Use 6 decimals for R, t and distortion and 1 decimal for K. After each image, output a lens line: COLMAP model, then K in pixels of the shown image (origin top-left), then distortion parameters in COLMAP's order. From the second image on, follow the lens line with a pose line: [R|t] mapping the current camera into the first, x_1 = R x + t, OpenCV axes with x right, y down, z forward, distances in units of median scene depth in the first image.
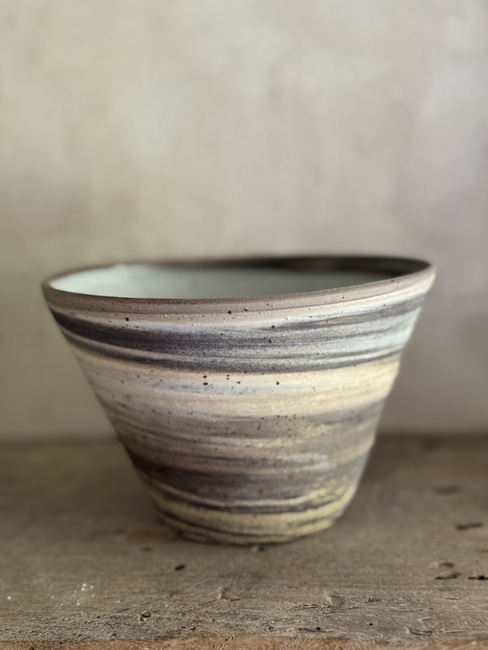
lens RADIAL K [[924.6, 0, 248.1], [0, 924.6, 325.3], [0, 0, 1]] dist [0.072741, 0.000000]
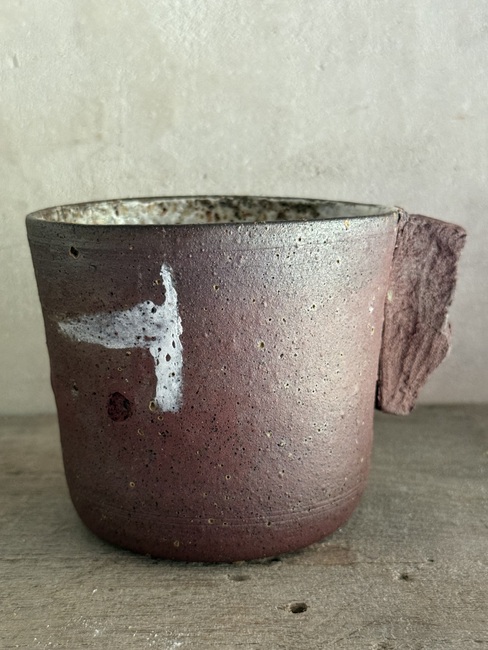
lens RADIAL K [[919.4, 0, 228.2], [0, 919.4, 331.4], [0, 0, 1]] dist [0.055122, 0.000000]
pose [[0.998561, -0.001099, 0.053618, -0.173004], [-0.001356, 0.998952, 0.045742, 0.028319], [-0.053612, -0.045749, 0.997513, 0.358754]]
